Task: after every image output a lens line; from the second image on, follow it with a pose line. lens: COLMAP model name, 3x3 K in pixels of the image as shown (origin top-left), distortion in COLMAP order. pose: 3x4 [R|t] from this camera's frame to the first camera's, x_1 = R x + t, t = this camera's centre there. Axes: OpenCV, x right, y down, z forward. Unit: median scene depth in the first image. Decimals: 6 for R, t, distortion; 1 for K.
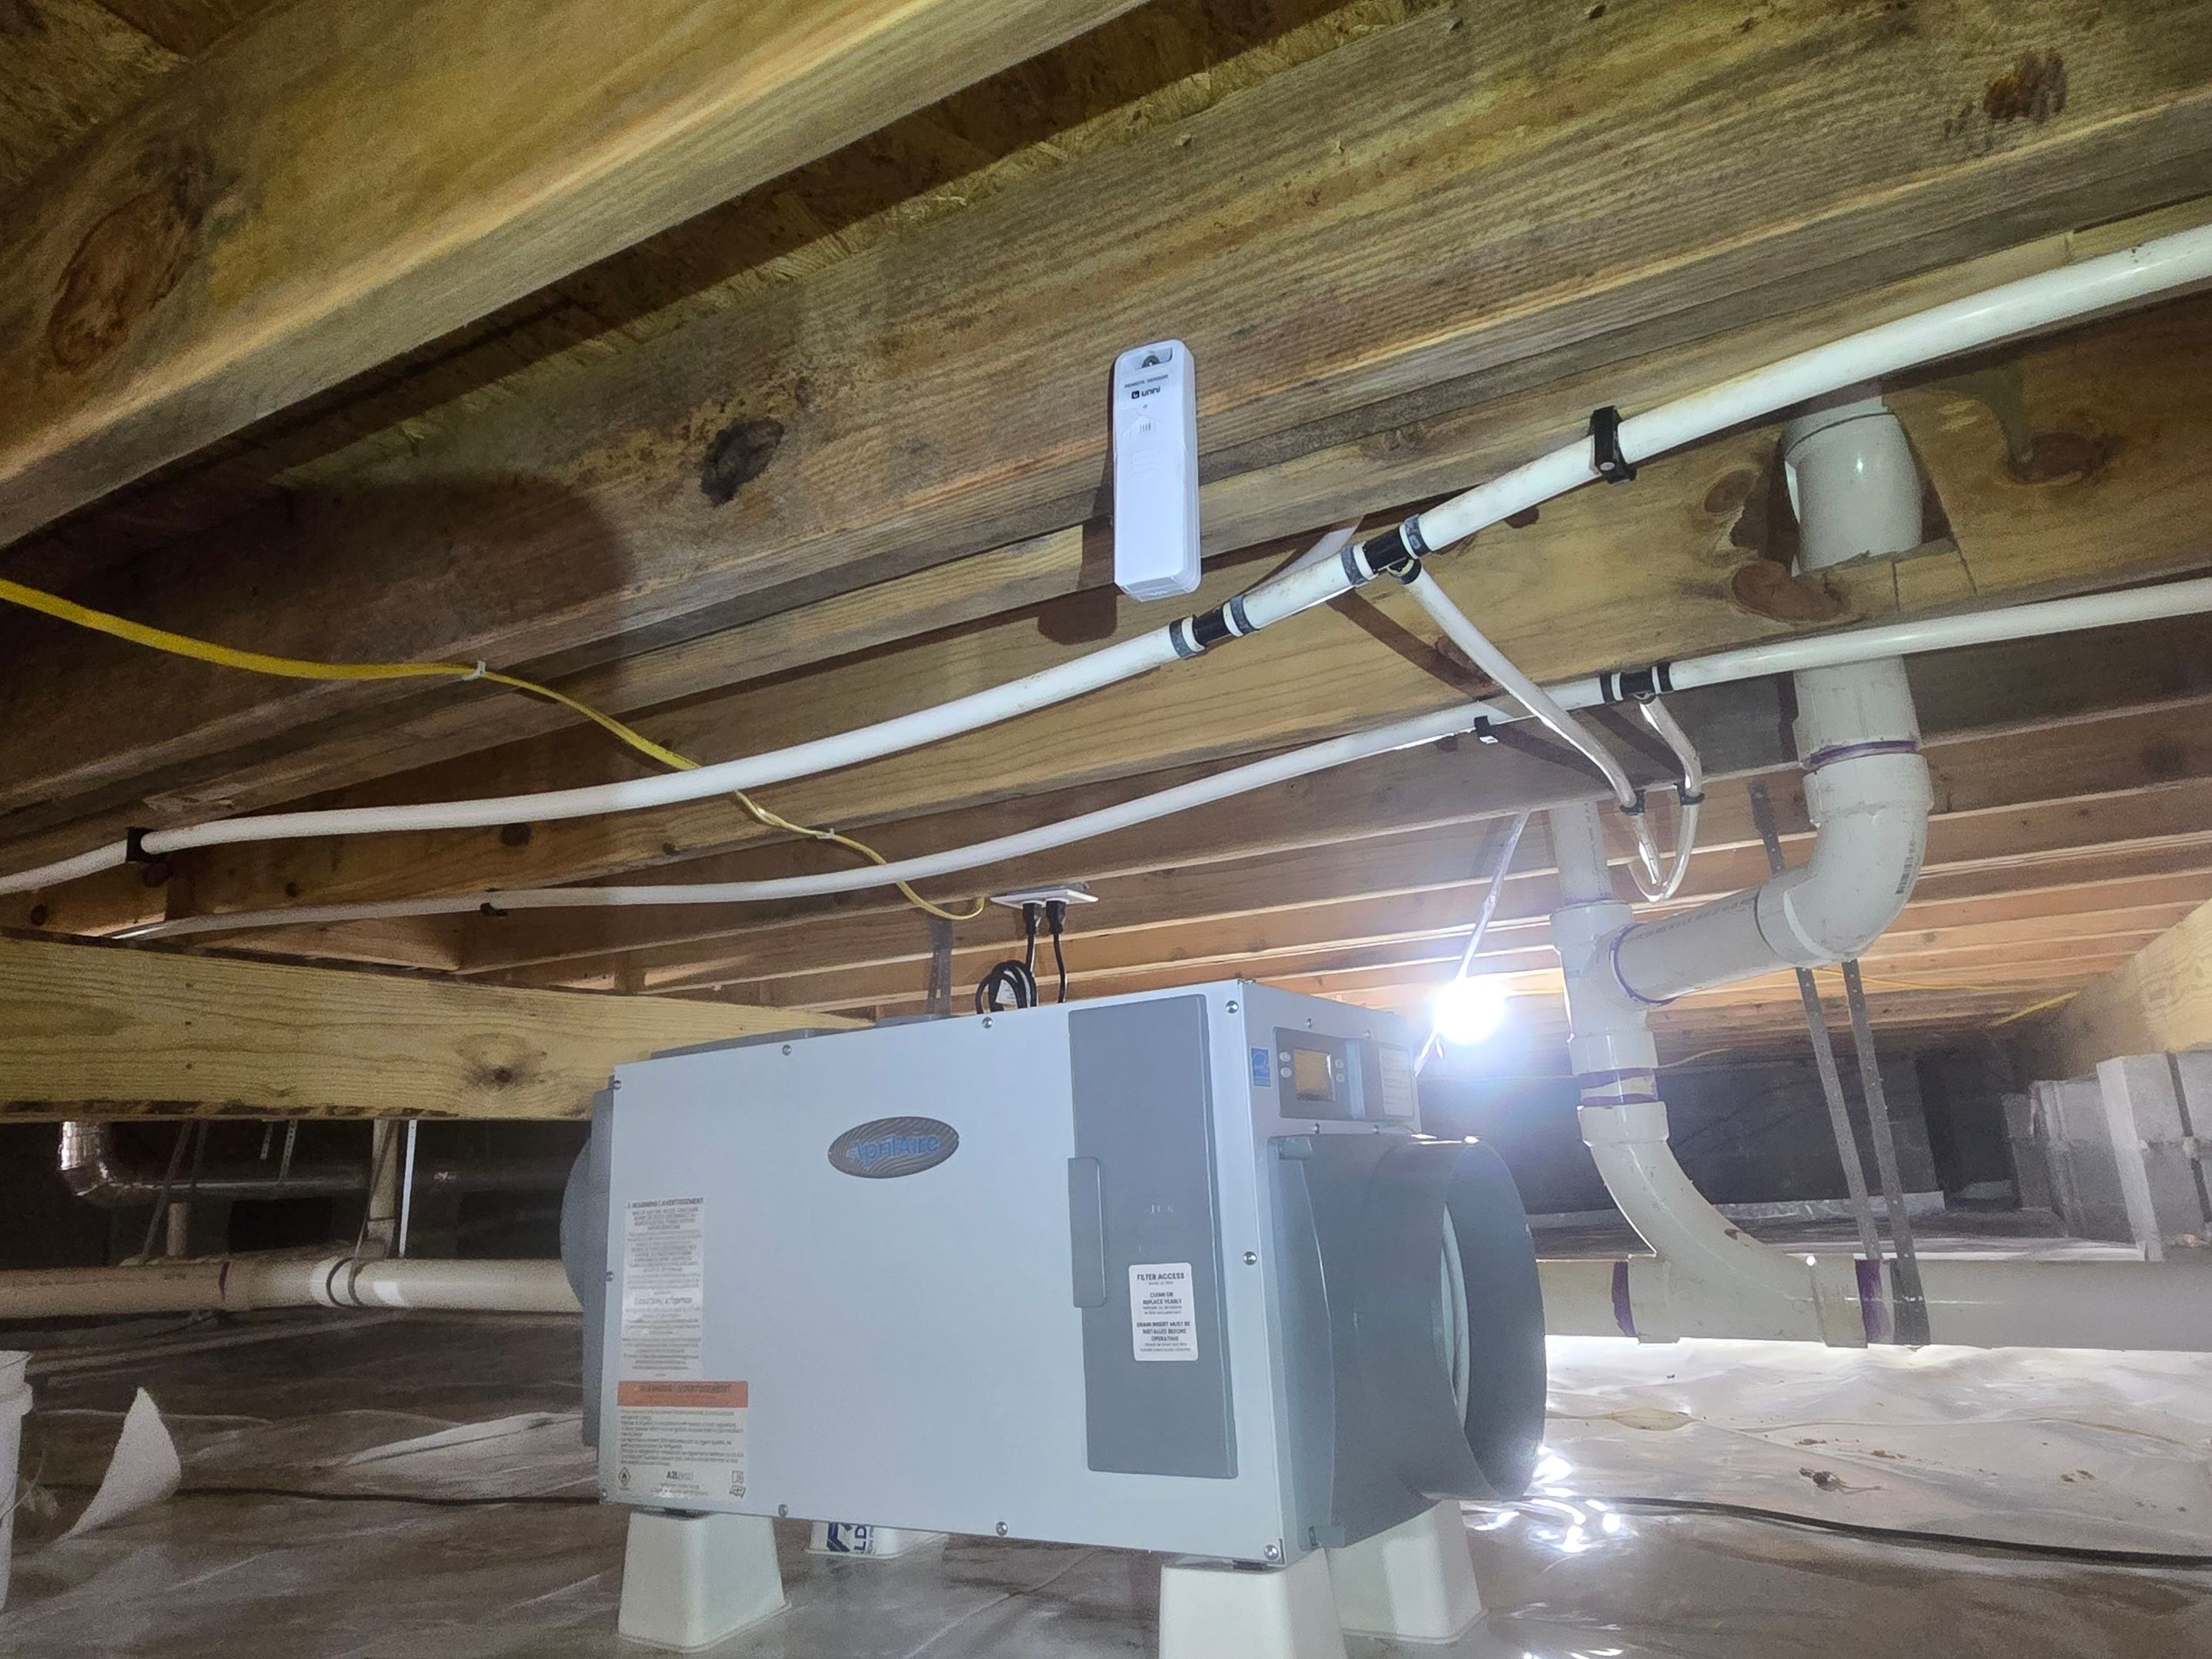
lens RADIAL K [[1418.8, 0, 1105.8], [0, 1418.8, 815.9], [0, 0, 1]] dist [0.003280, 0.004599]
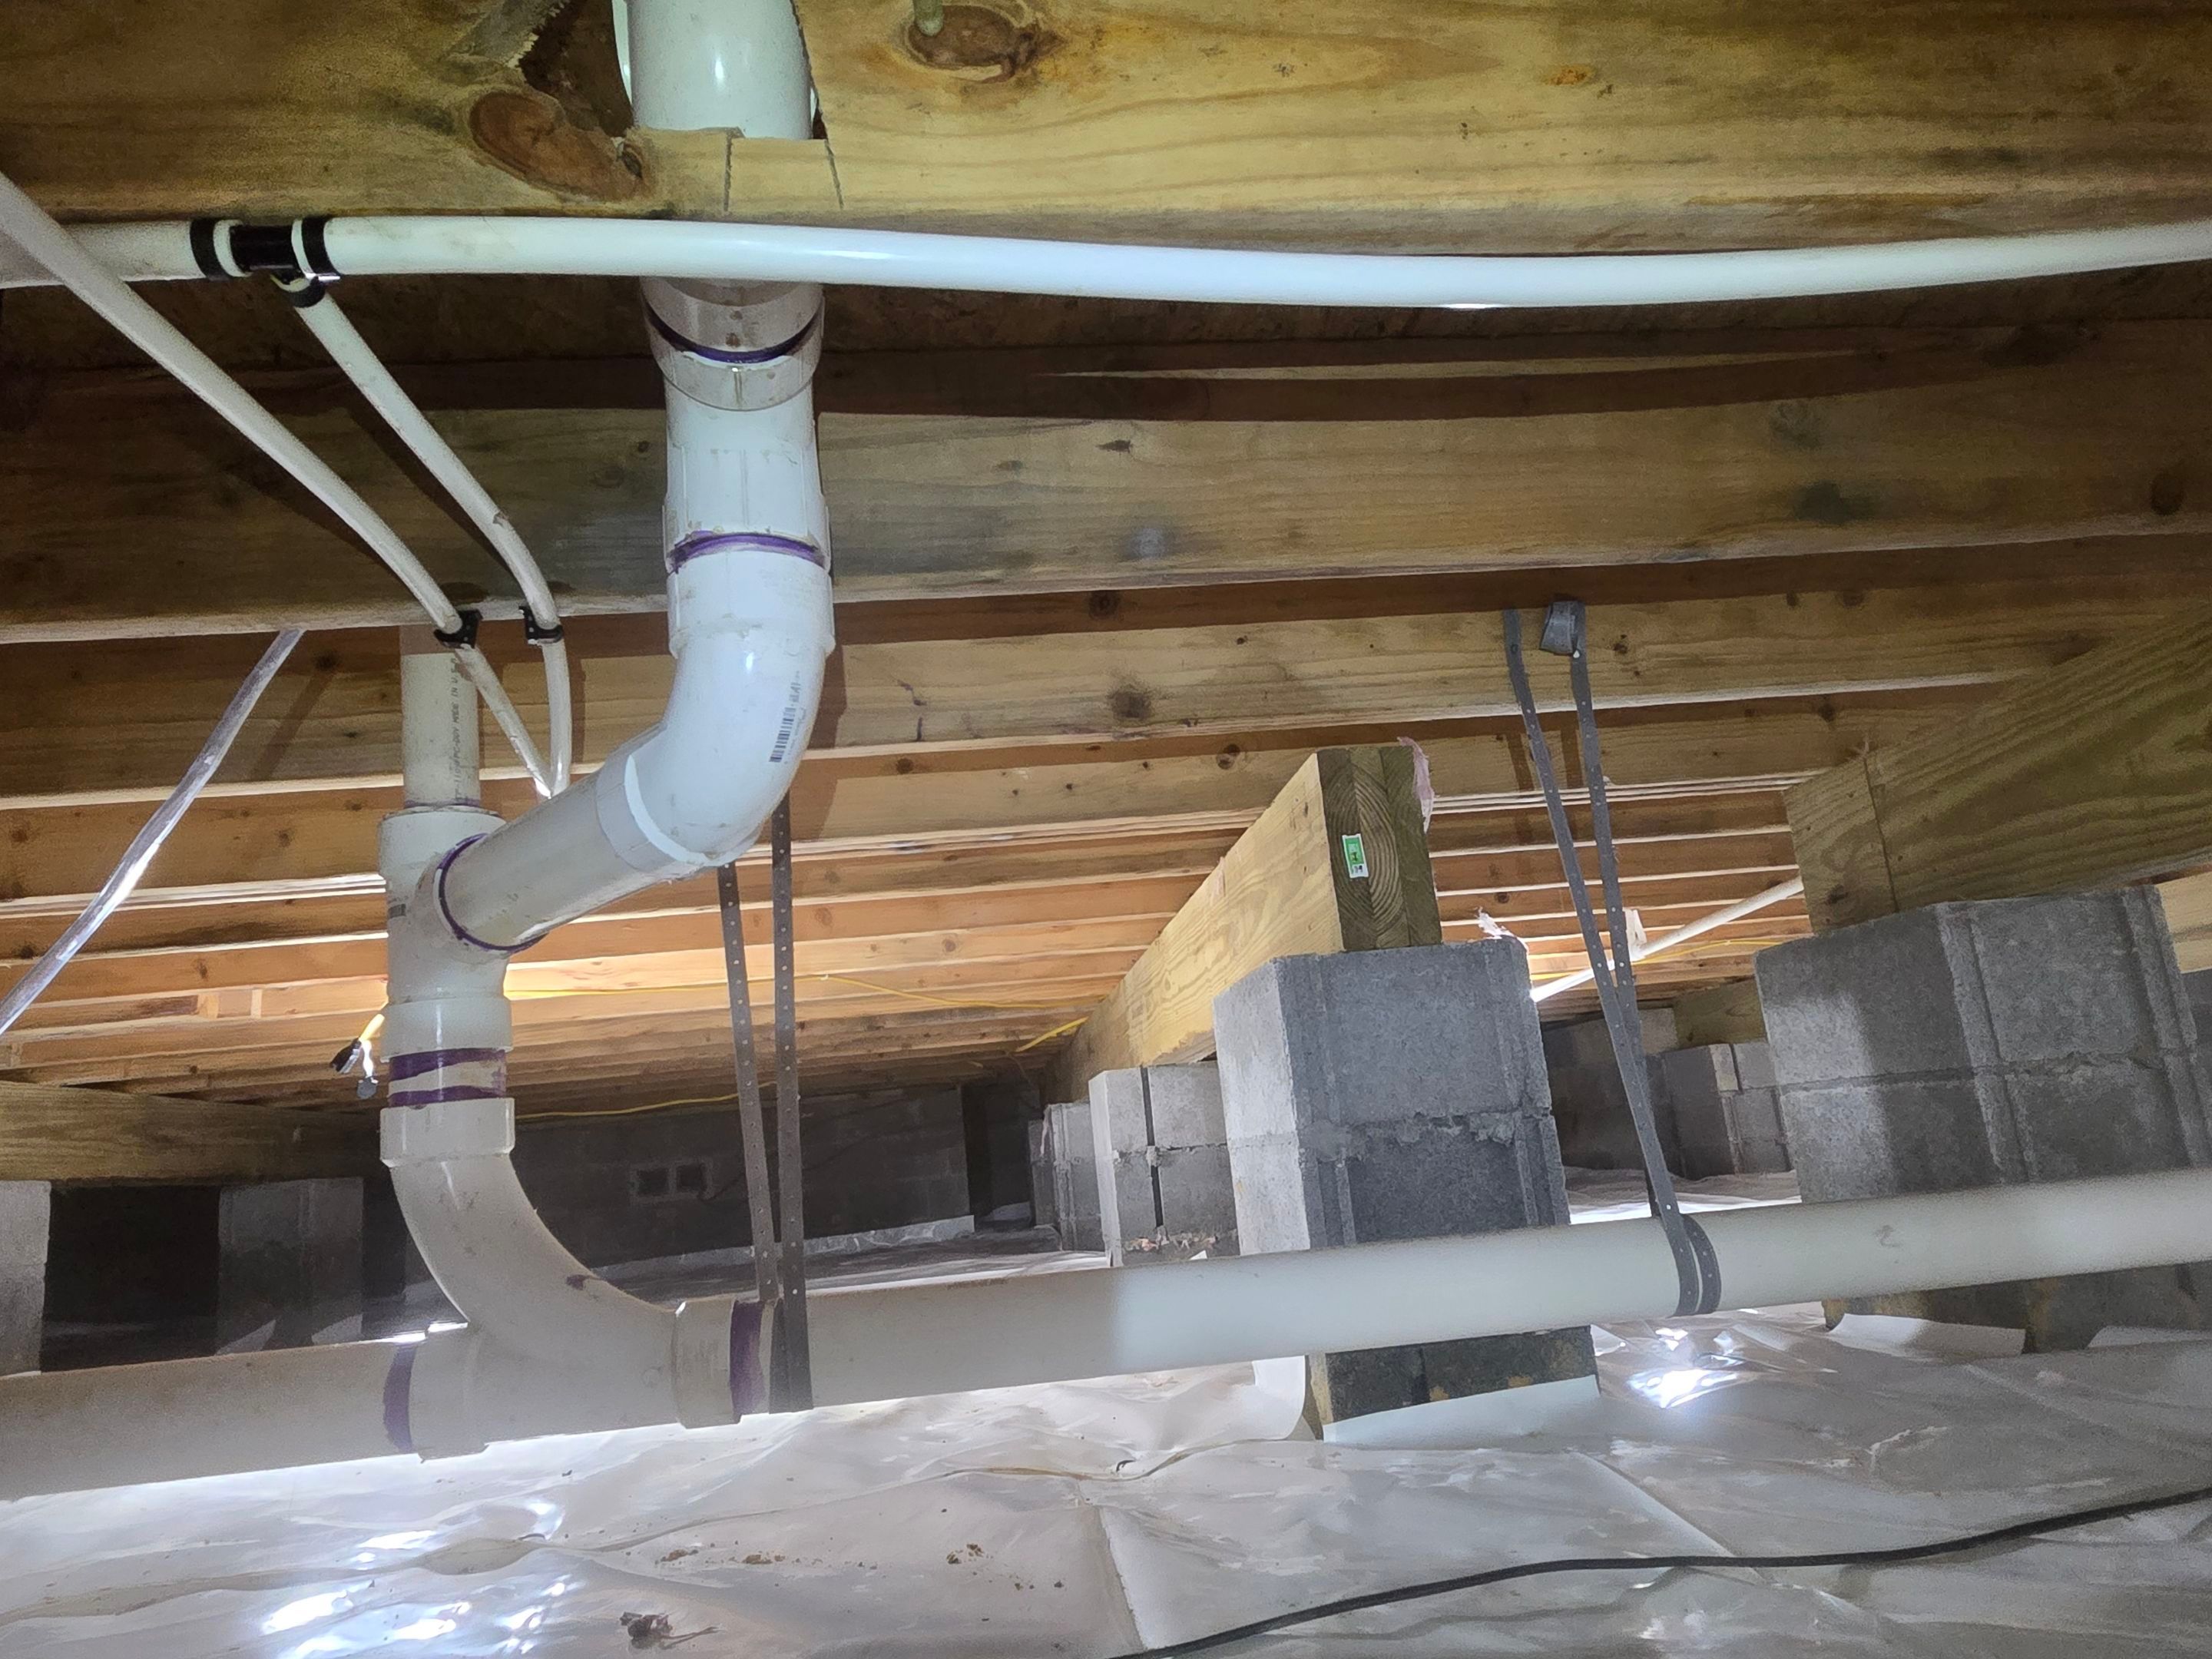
lens RADIAL K [[1418.8, 0, 1105.8], [0, 1418.8, 815.9], [0, 0, 1]] dist [0.003280, 0.004599]
pose [[0.829390, 0.095075, 0.550520, 0.238506], [-0.076581, 0.995459, -0.056542, 0.080887], [-0.553396, 0.004735, 0.832905, 0.257551]]
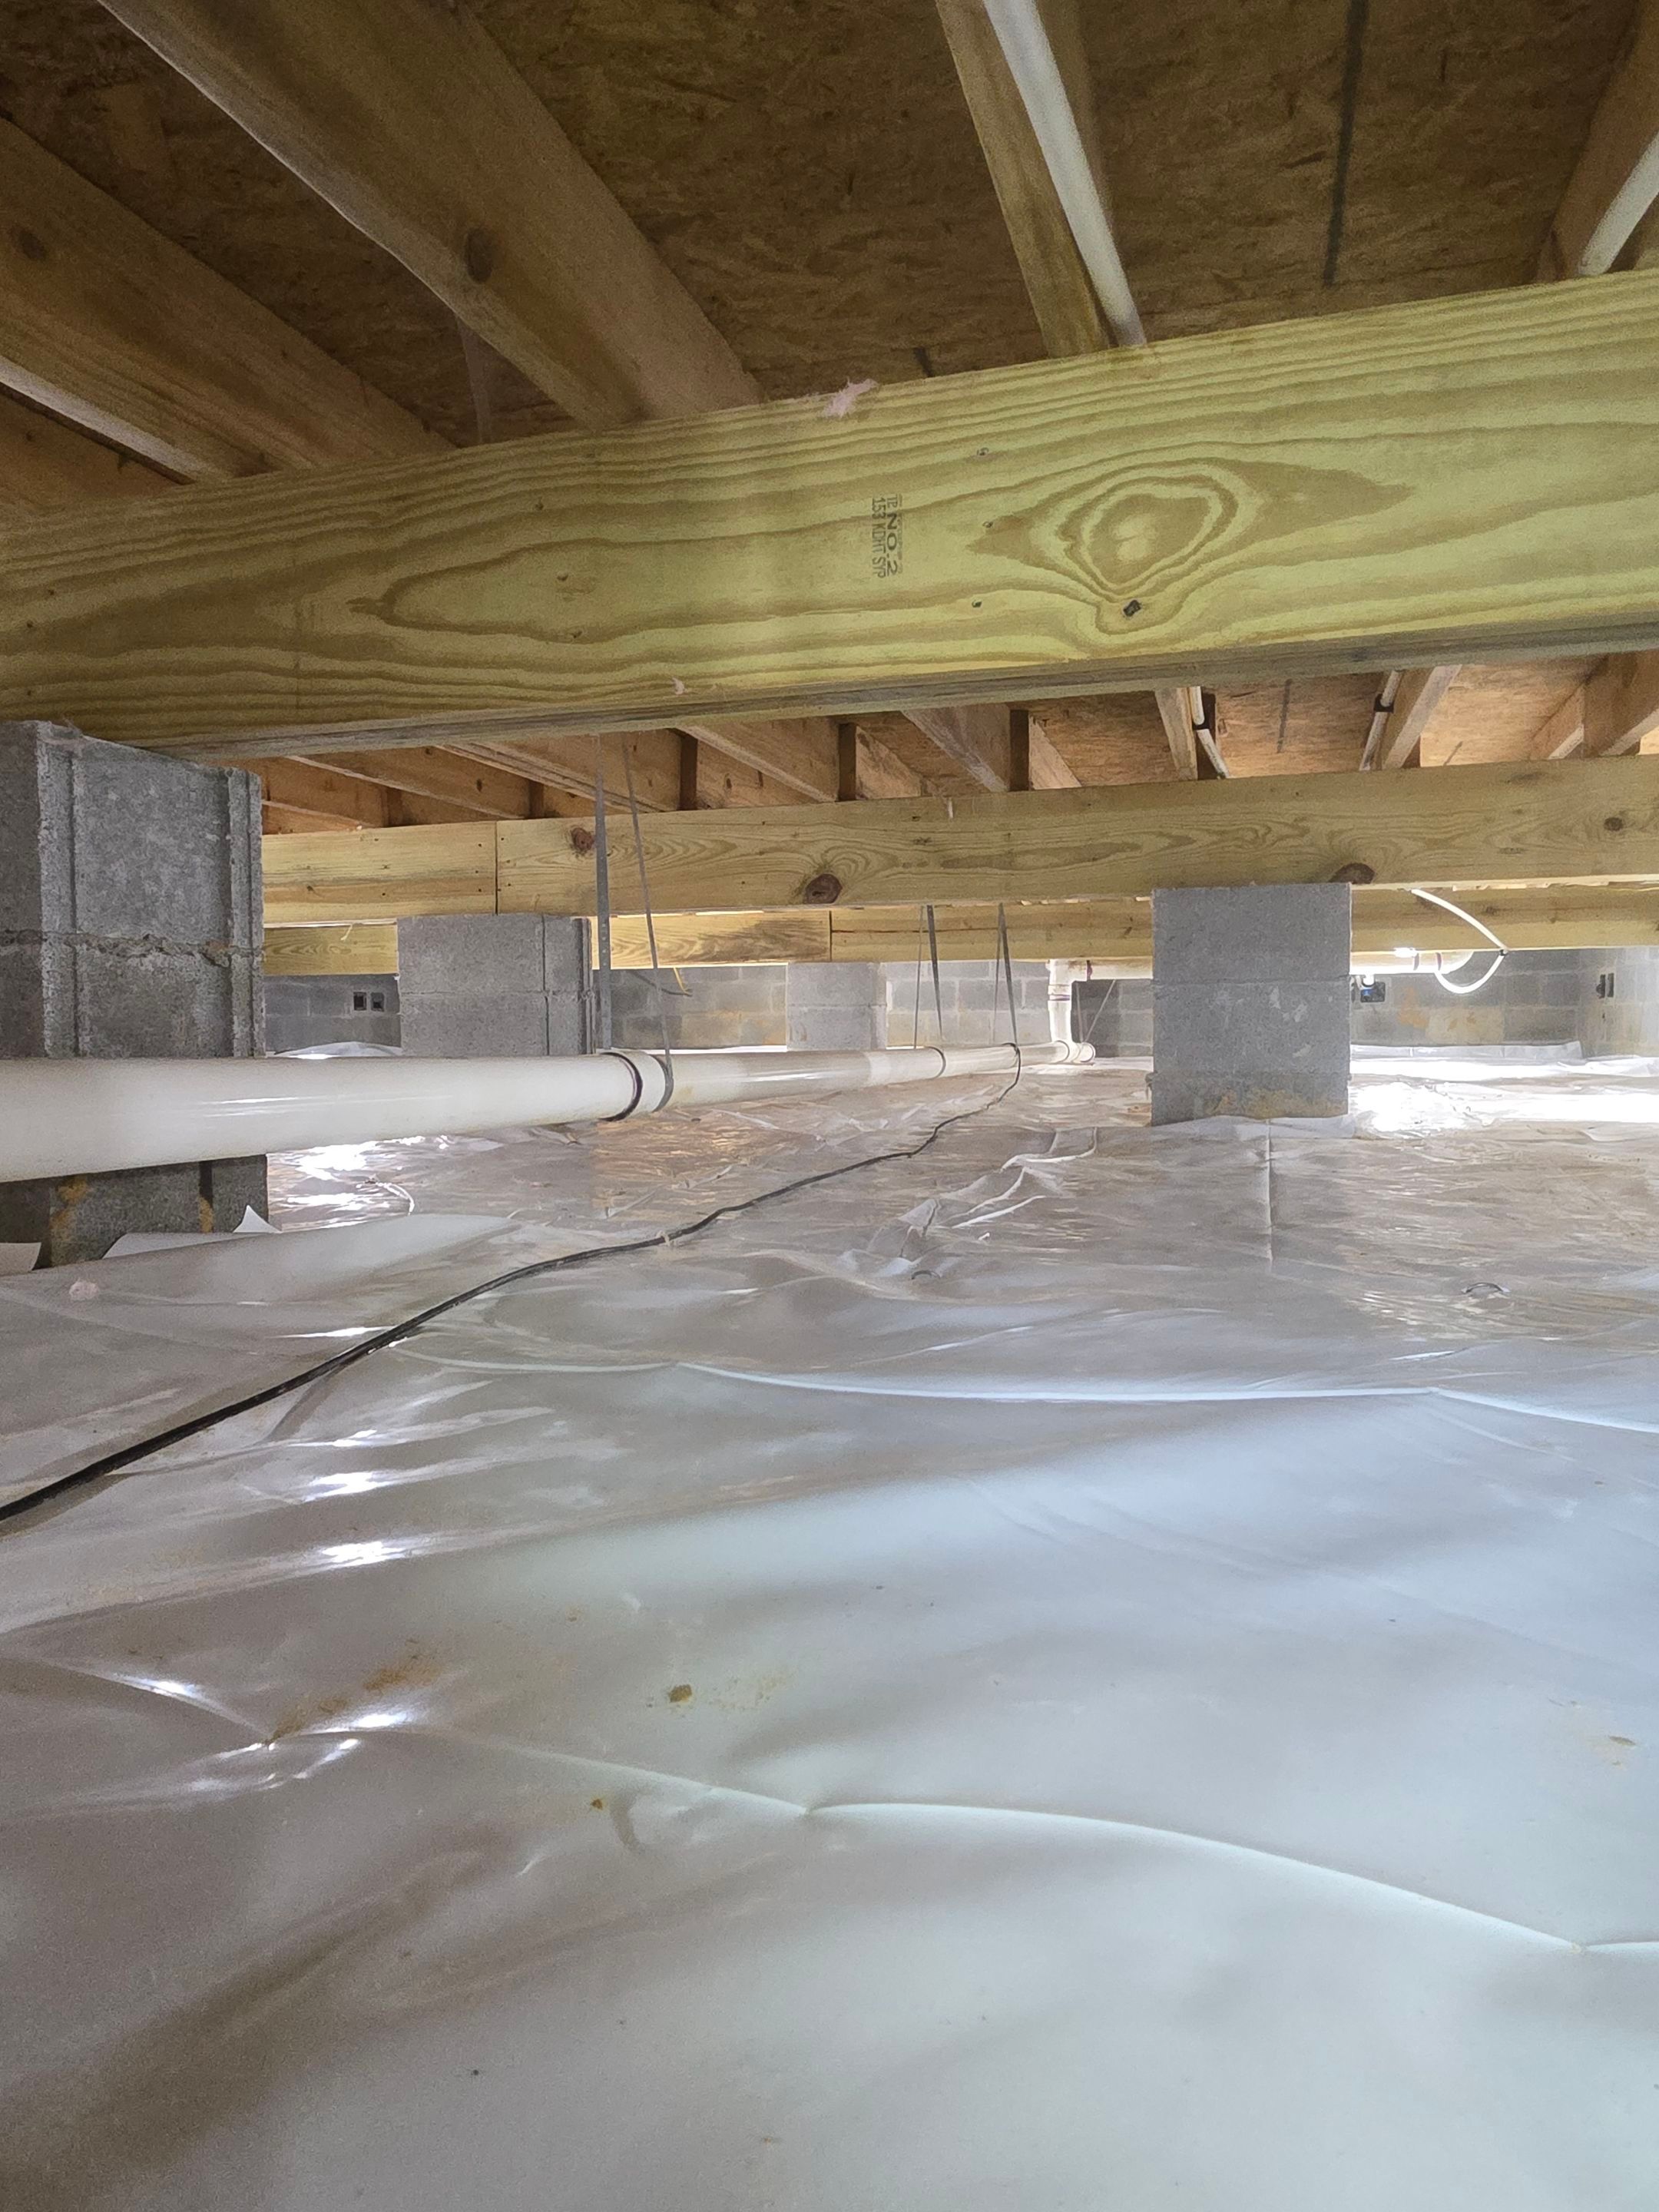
lens RADIAL K [[1361.3, 0, 829.5], [0, 1361.3, 1106.0], [0, 0, 1]] dist [-0.005500, -0.001070]
pose [[-0.191993, 0.000507, 0.981396, 0.456857], [-0.220182, 0.974485, -0.043579, 0.175438], [-0.956378, -0.224452, -0.186983, 0.434182]]
